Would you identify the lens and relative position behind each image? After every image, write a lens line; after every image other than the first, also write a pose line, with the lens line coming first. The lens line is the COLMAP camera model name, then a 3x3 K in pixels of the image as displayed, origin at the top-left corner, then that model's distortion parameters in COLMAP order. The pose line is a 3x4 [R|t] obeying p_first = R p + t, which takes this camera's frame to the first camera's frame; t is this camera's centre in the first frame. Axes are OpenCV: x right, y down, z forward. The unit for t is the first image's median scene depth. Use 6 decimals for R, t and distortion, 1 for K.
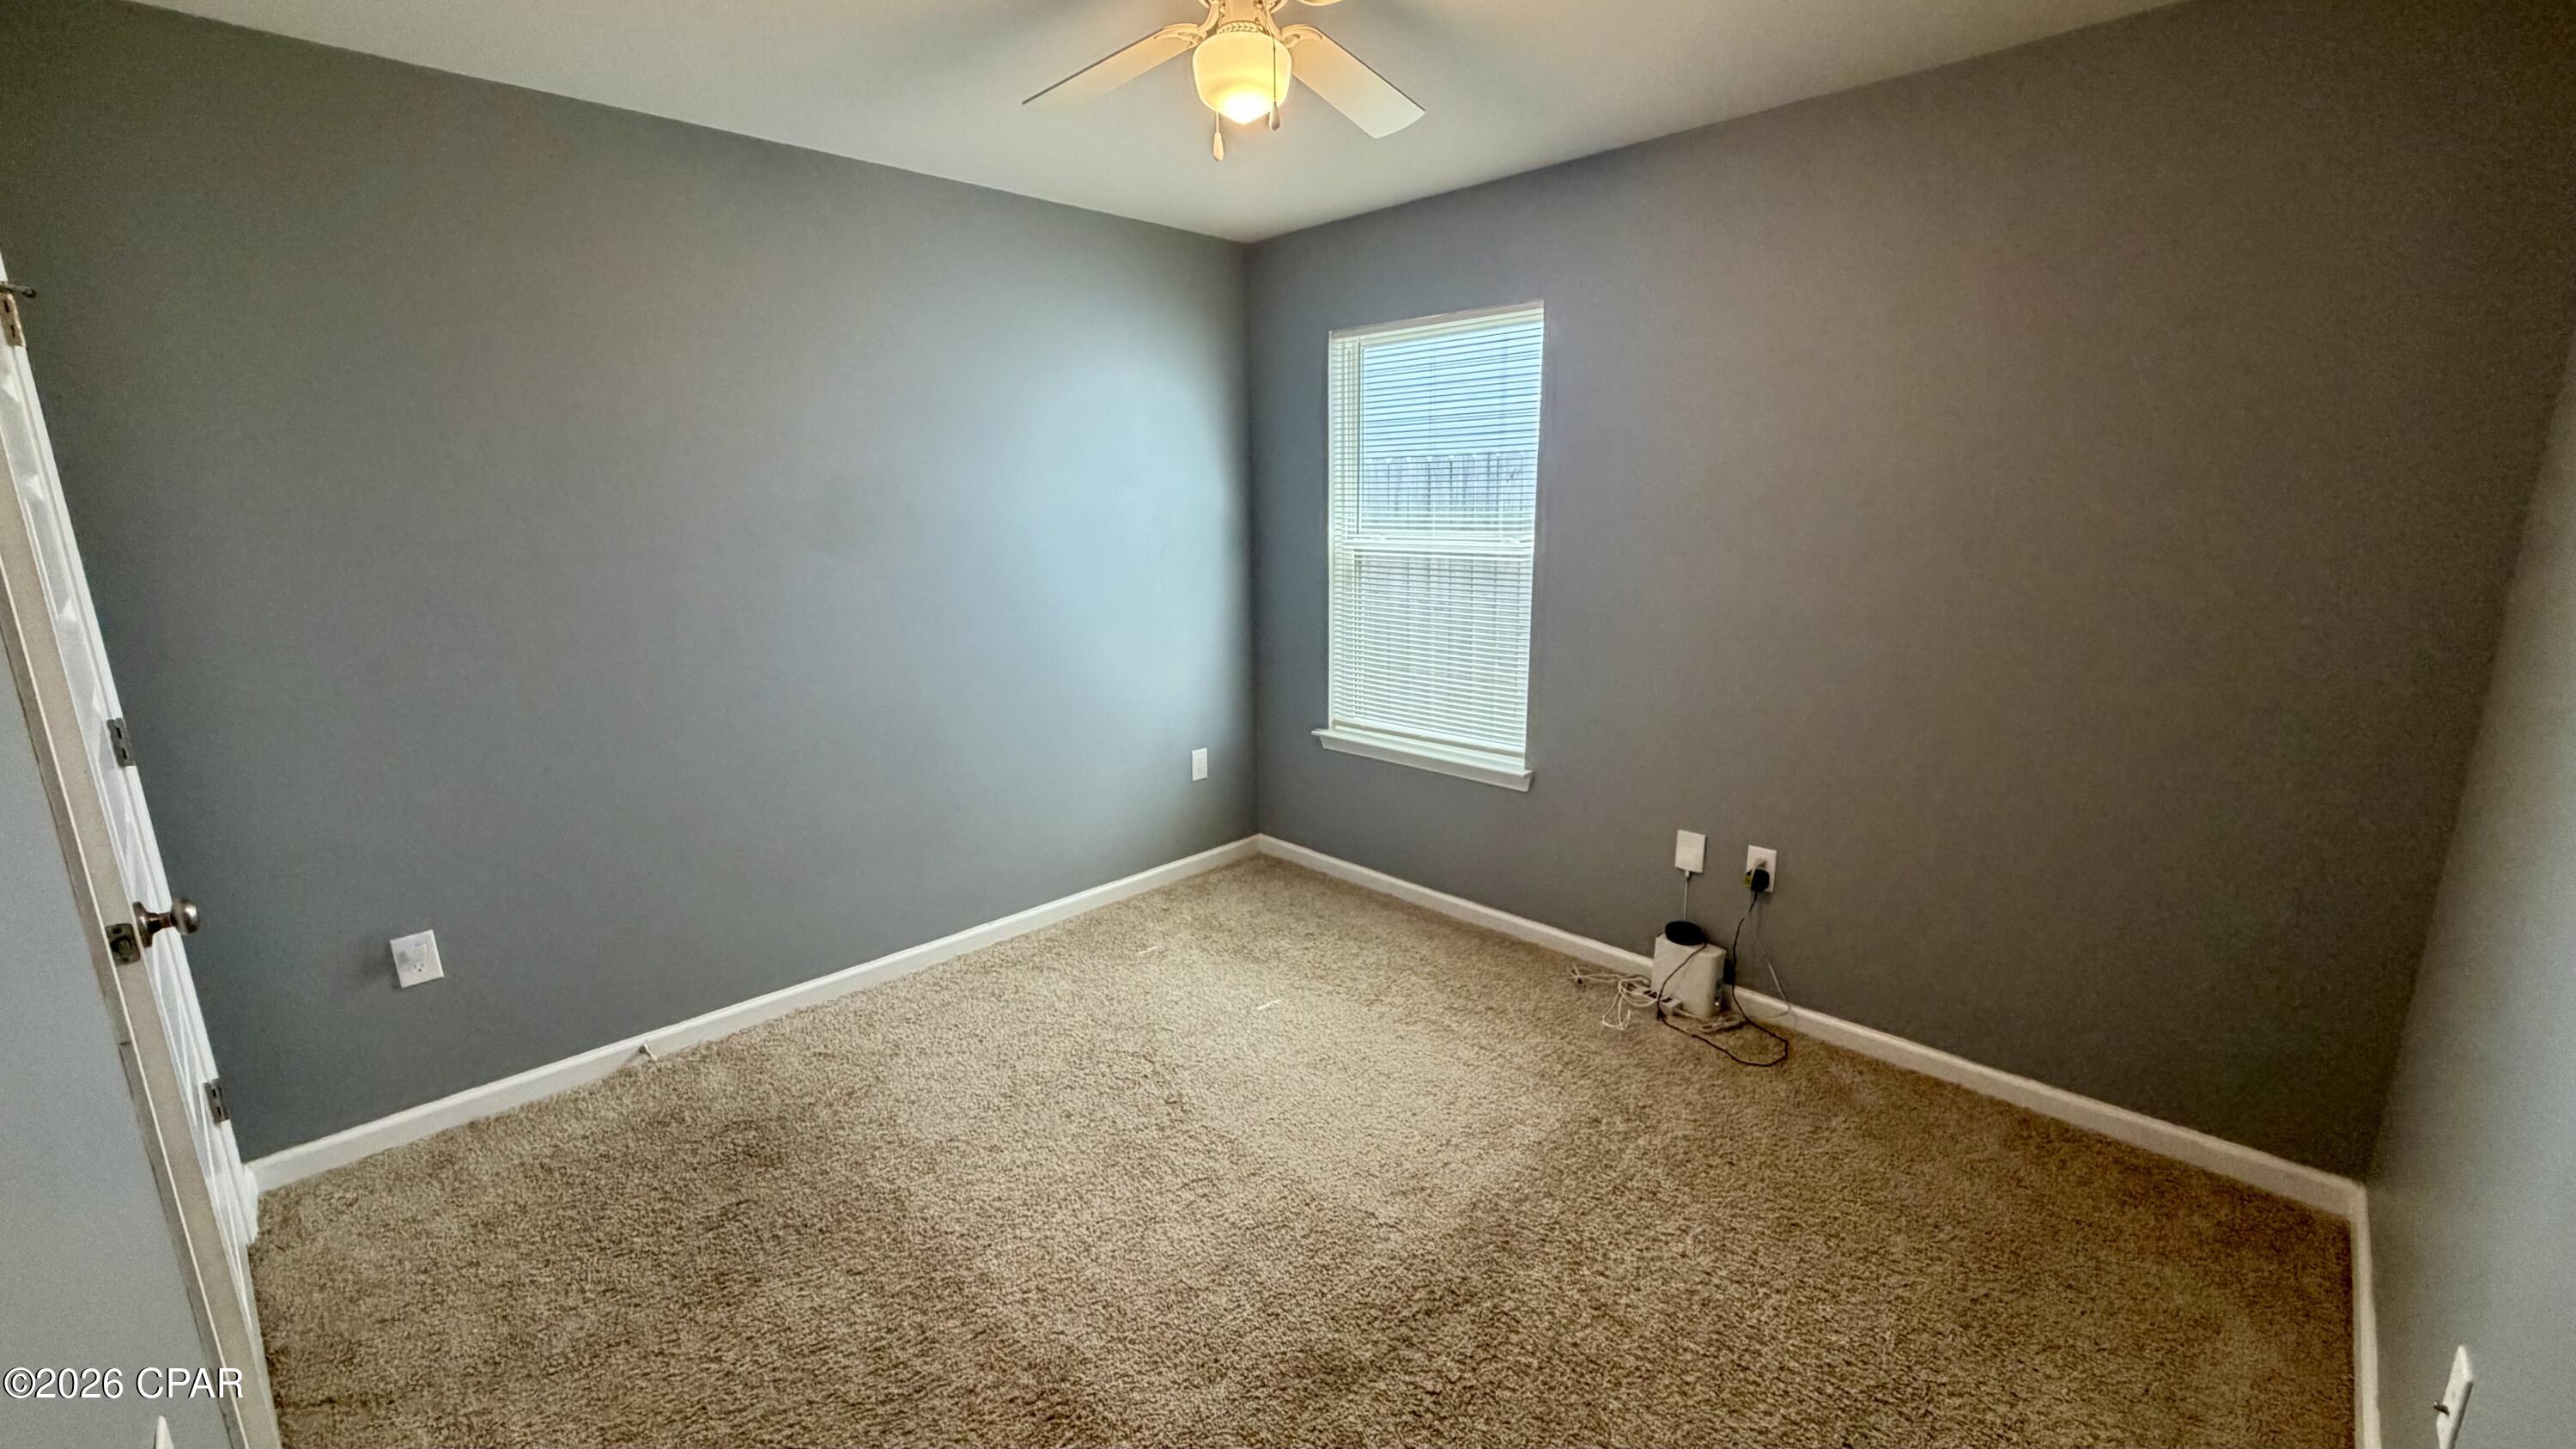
lens RADIAL K [[1026.8, 0, 1278.5], [0, 1026.8, 725.5], [0, 0, 1]] dist [0.000034, 0.000046]
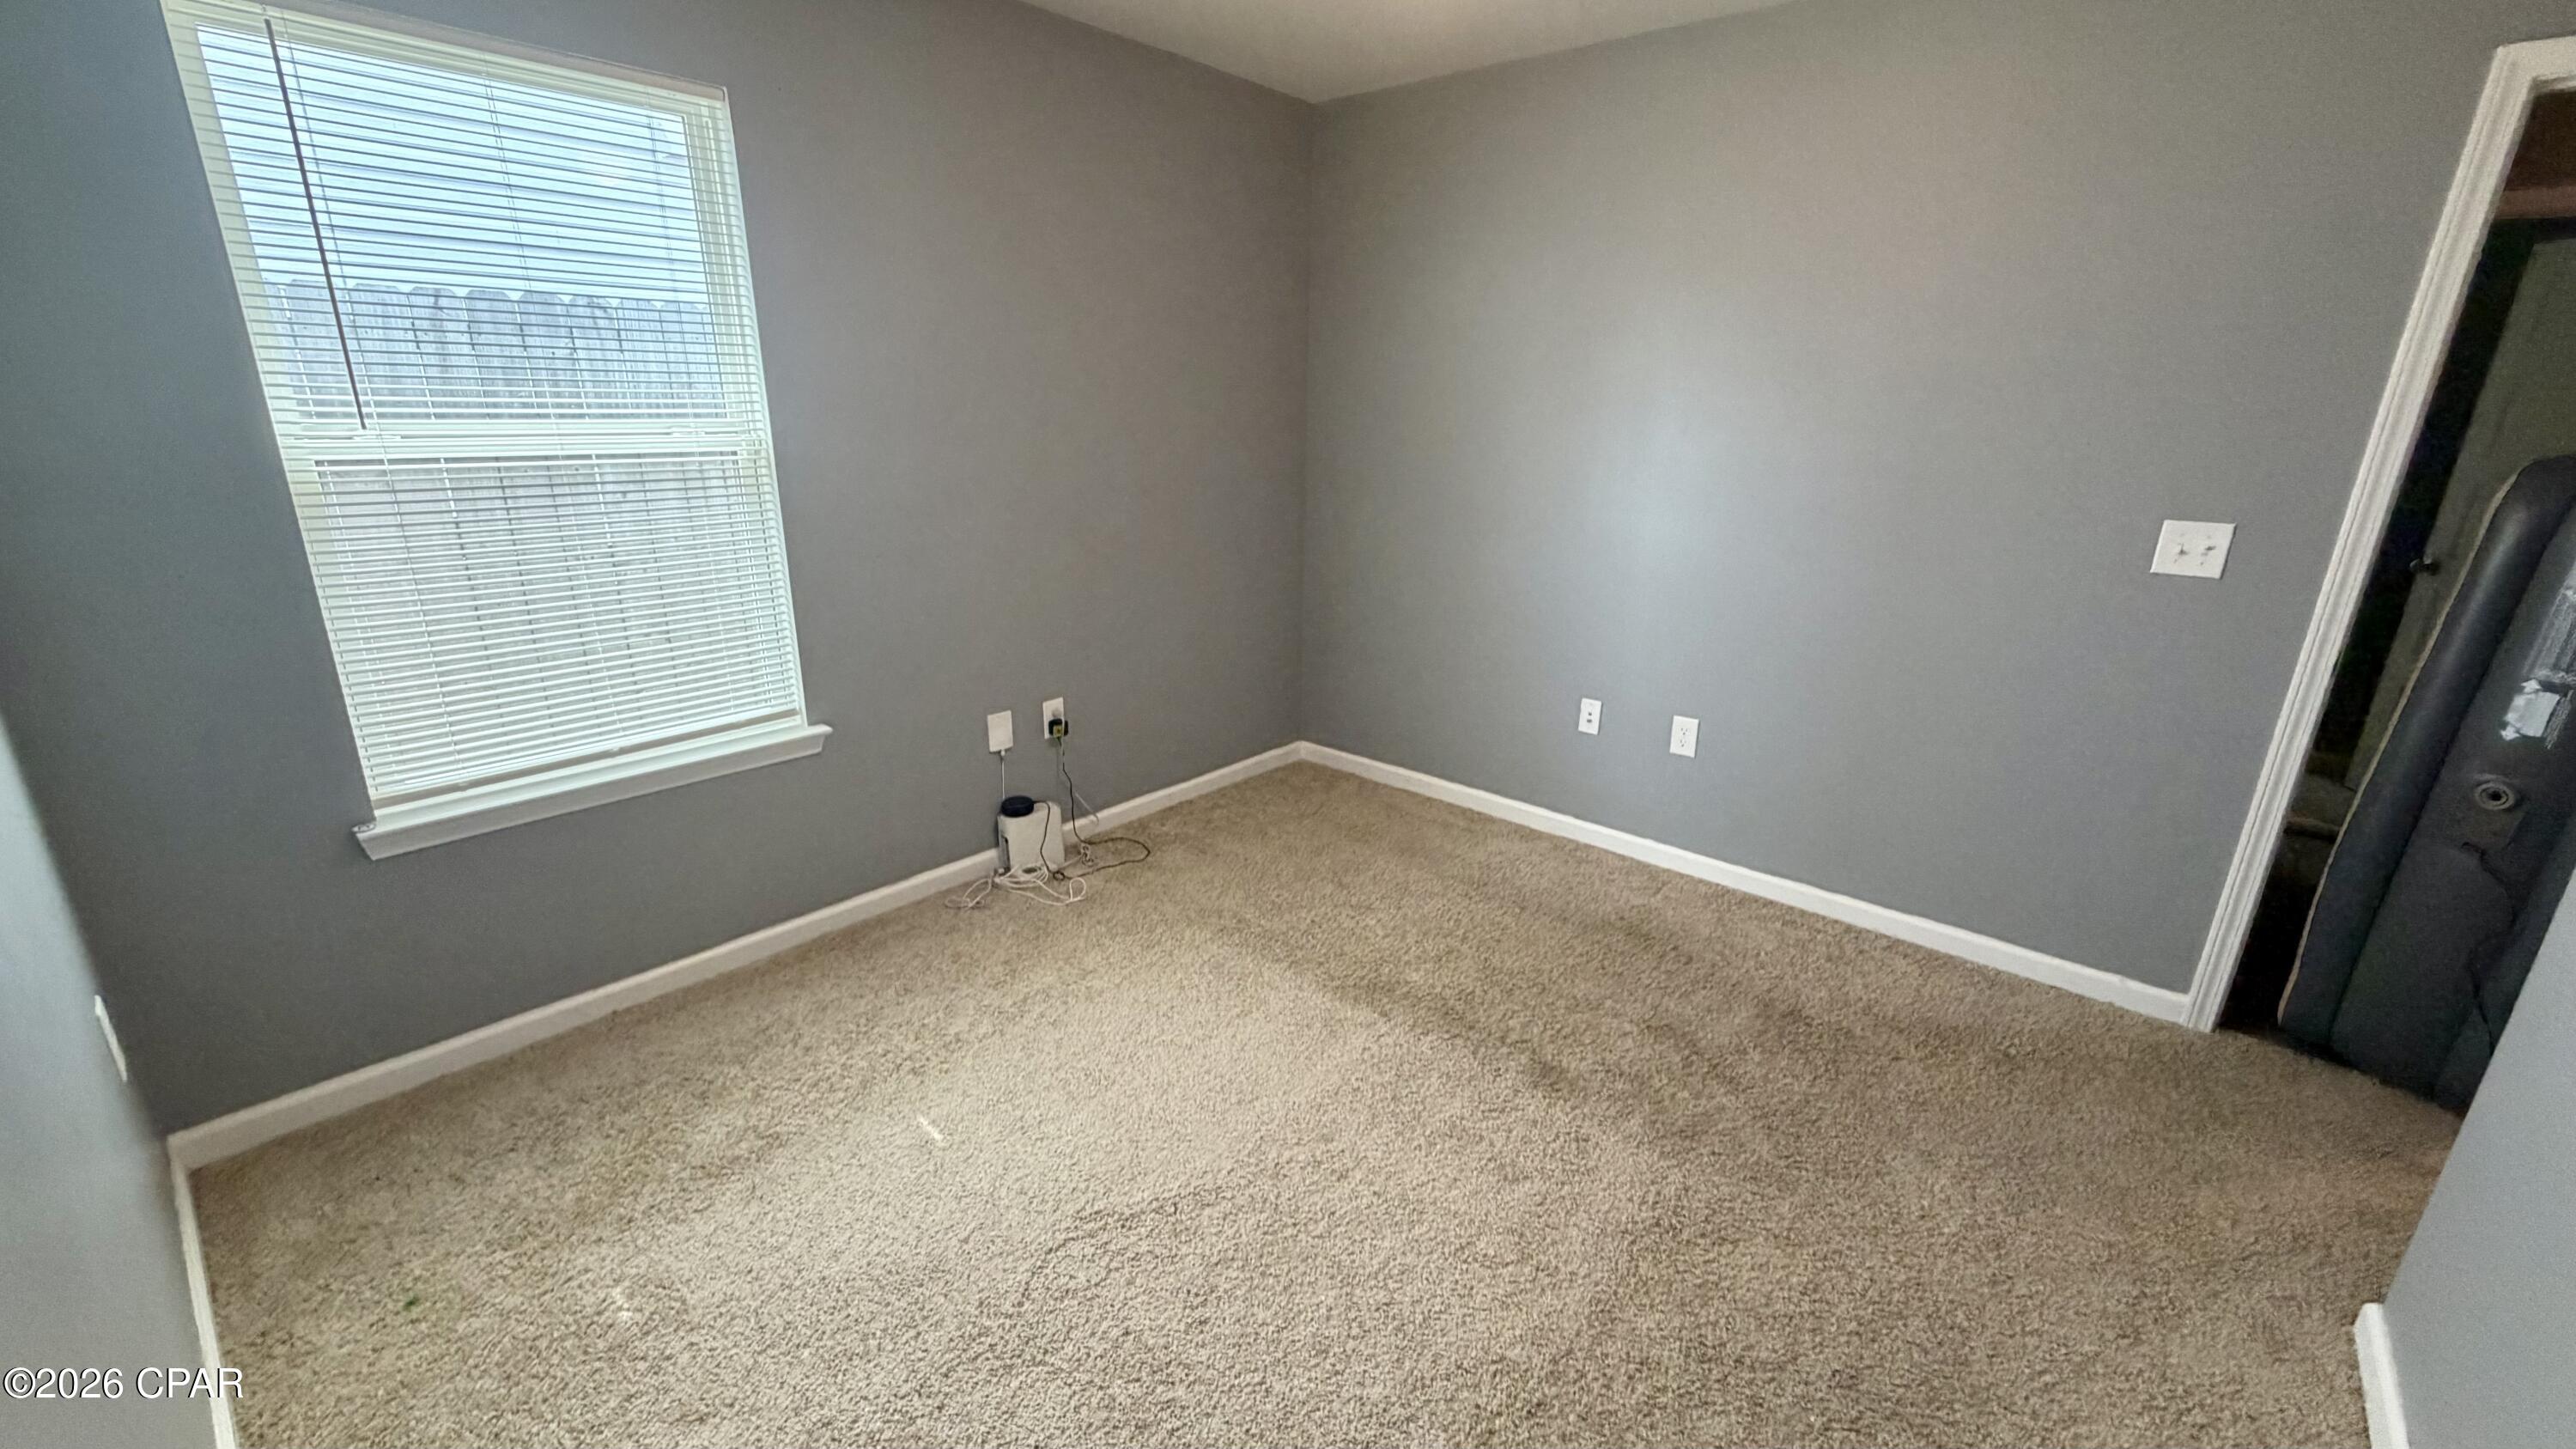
lens RADIAL K [[1026.8, 0, 1278.5], [0, 1026.8, 725.5], [0, 0, 1]] dist [0.000034, 0.000046]
pose [[-0.066291, -0.293893, 0.953537, -0.601264], [0.198950, 0.932557, 0.301258, -0.138865], [-0.977765, 0.209677, -0.003350, 0.726308]]
